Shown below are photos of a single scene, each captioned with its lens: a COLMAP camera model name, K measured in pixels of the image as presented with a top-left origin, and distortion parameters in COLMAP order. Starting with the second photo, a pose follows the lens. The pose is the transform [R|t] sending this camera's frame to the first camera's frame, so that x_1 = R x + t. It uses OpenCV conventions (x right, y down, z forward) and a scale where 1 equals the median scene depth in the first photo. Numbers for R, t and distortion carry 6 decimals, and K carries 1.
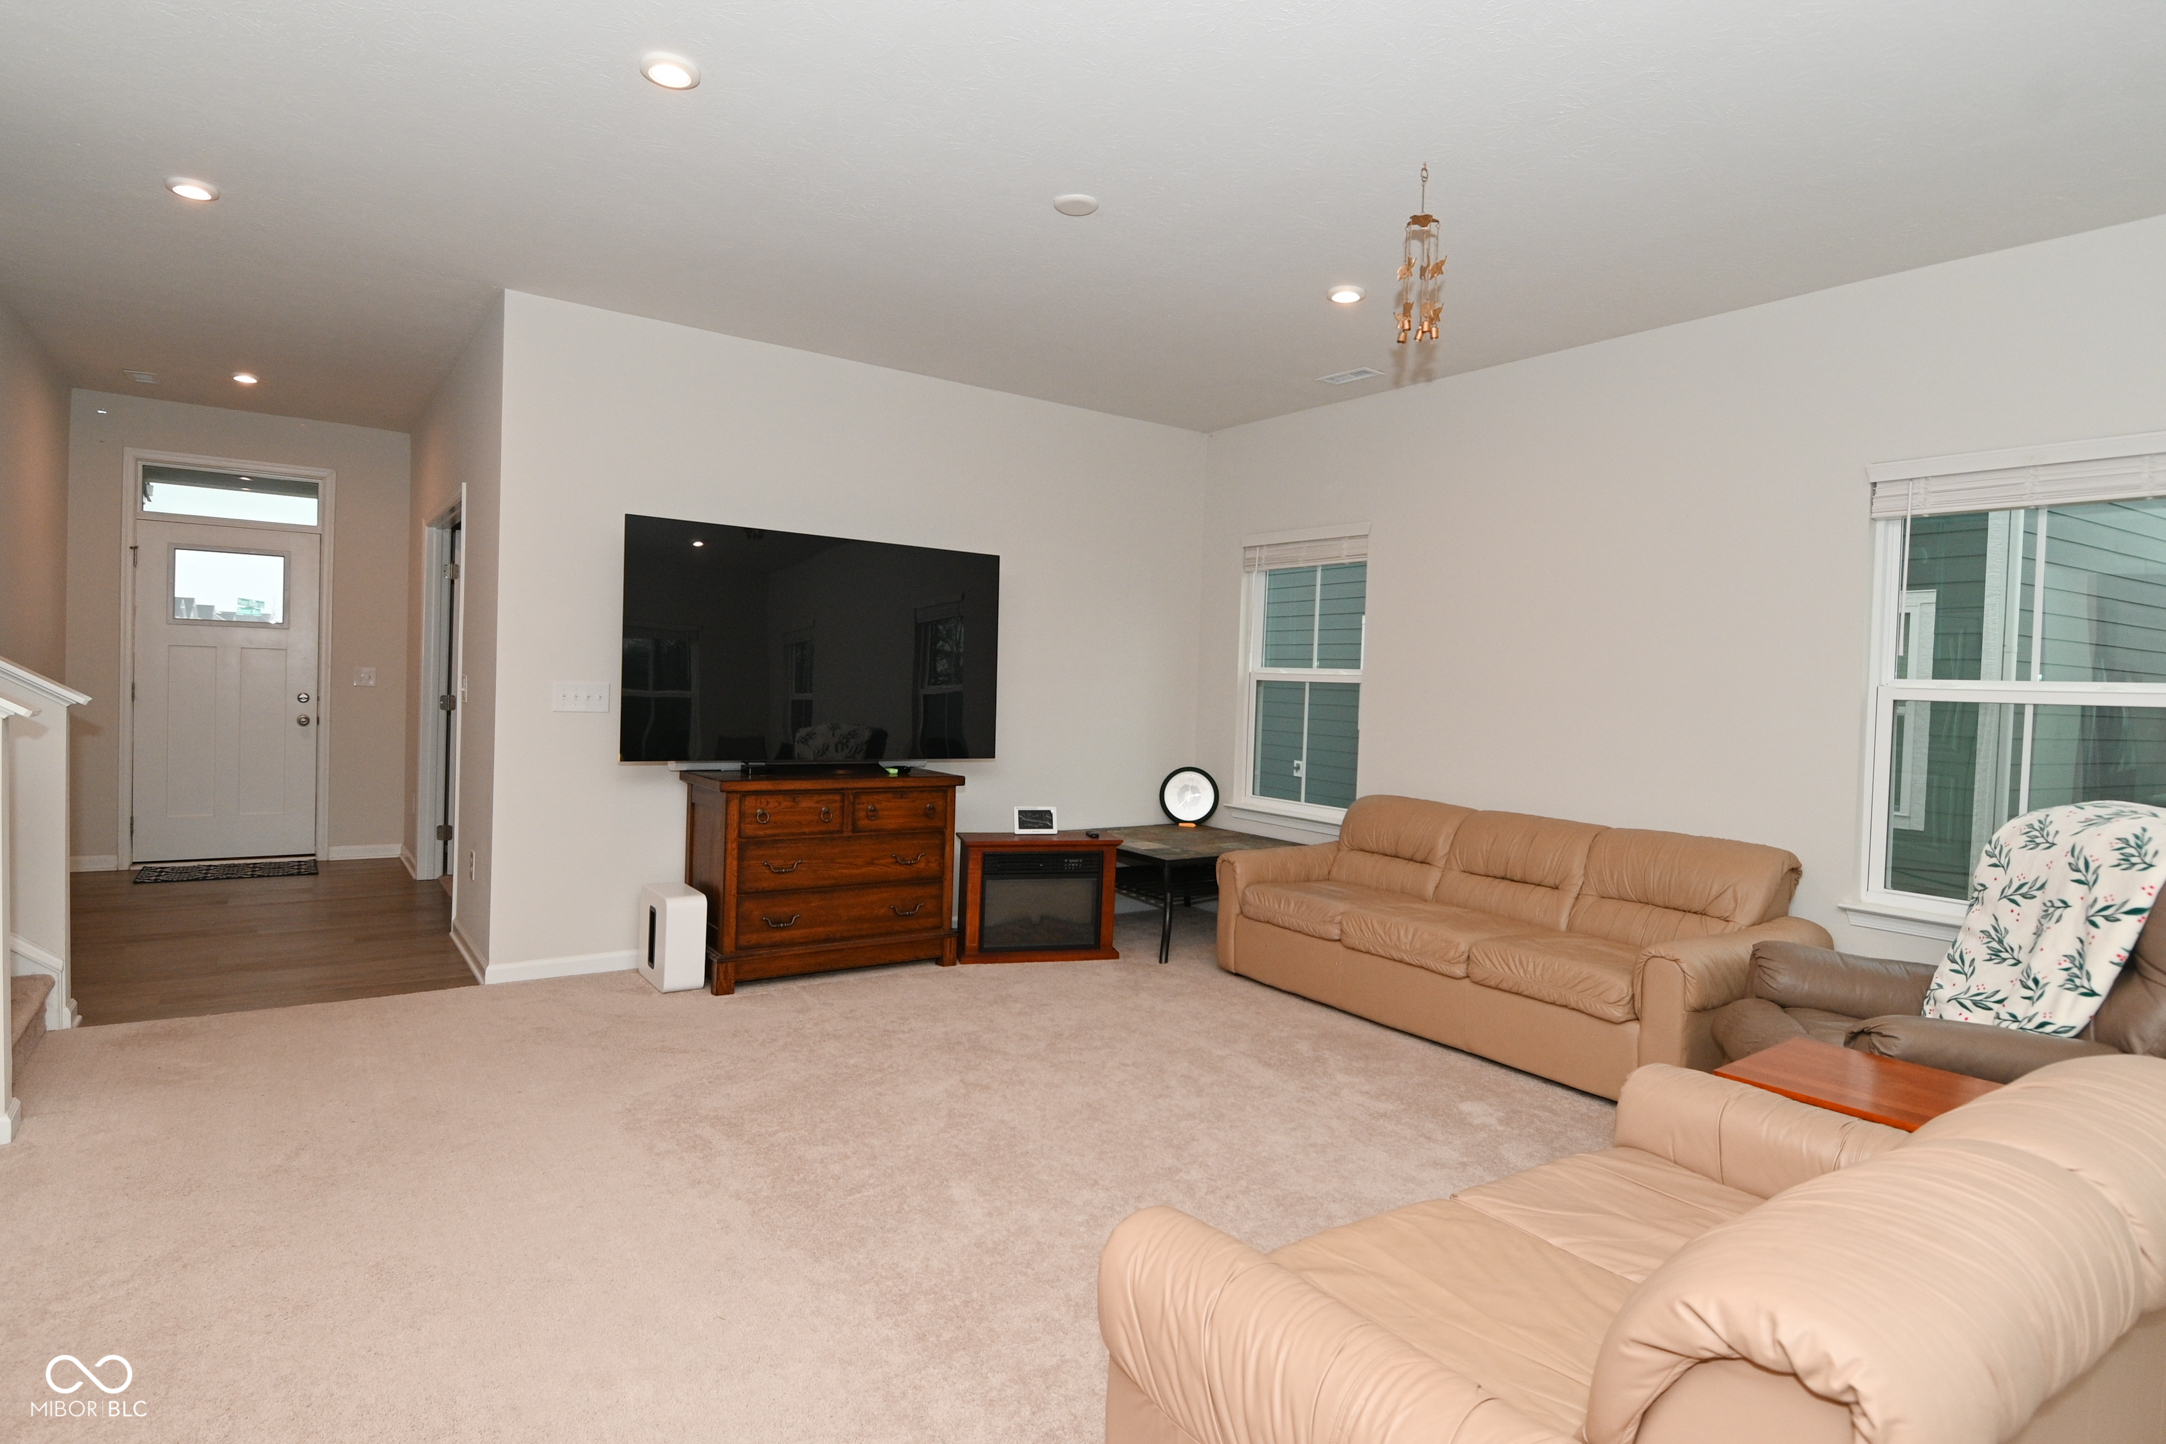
lens RADIAL K [[1149.3, 0, 1082.2], [0, 1149.3, 707.7], [0, 0, 1]] dist [0.018208, -0.032224]
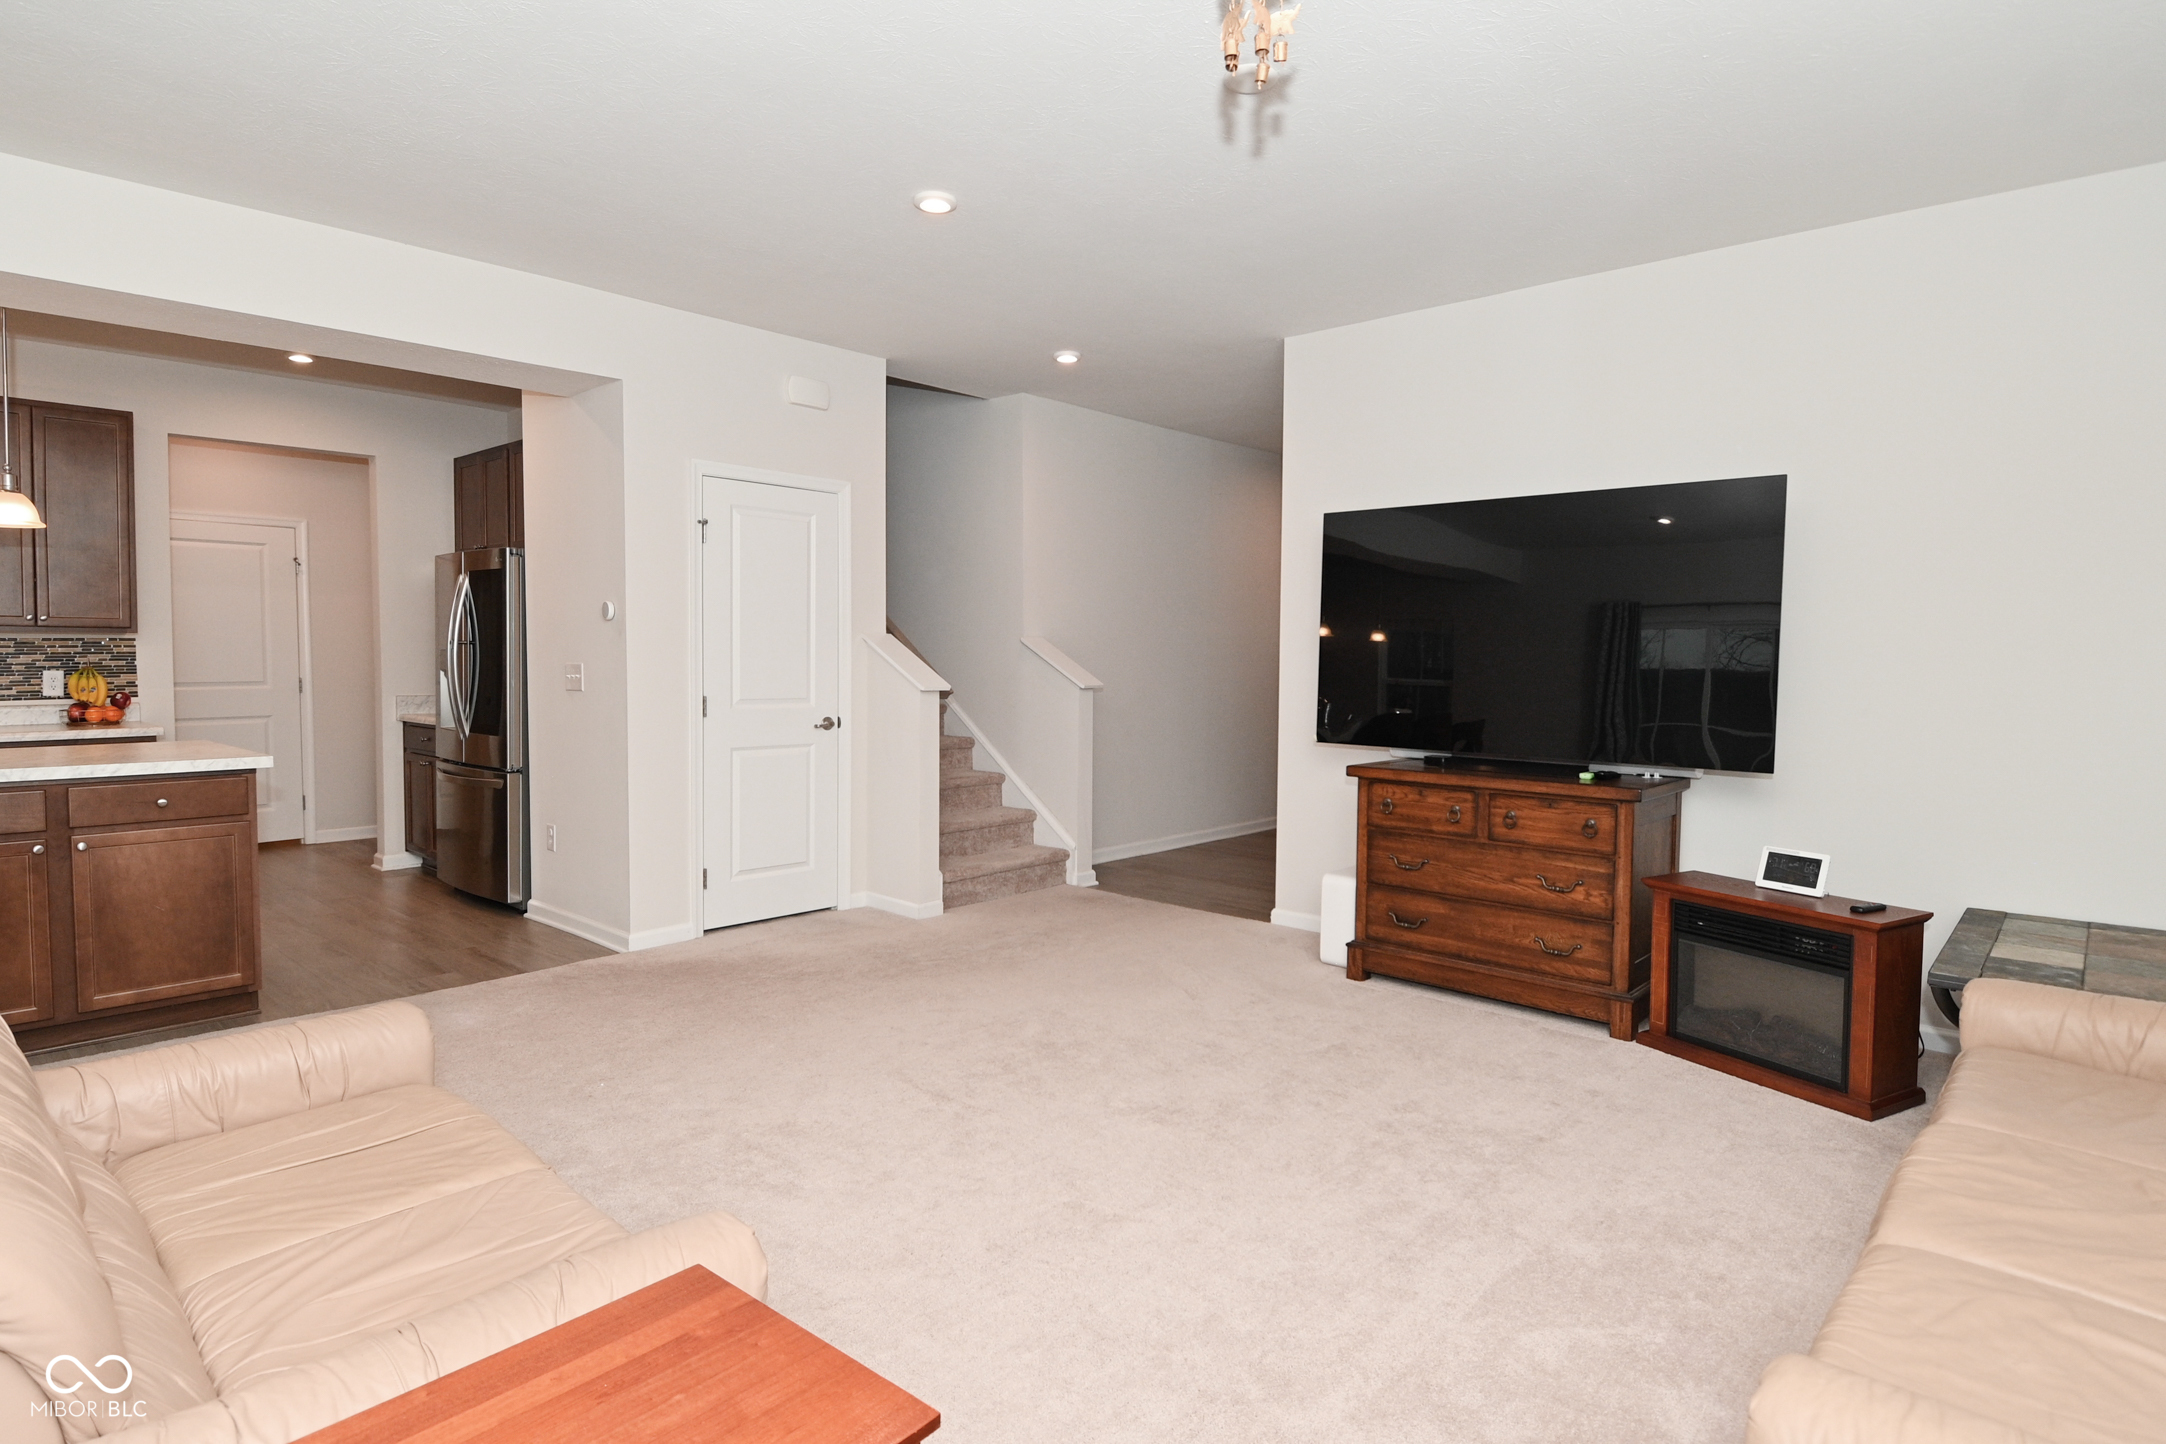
lens RADIAL K [[1149.3, 0, 1082.2], [0, 1149.3, 707.7], [0, 0, 1]] dist [0.018208, -0.032224]
pose [[0.219718, 0.016097, -0.975431, 0.567701], [-0.020291, 0.999723, 0.011927, 0.005607], [0.975352, 0.017172, 0.219984, 0.509695]]
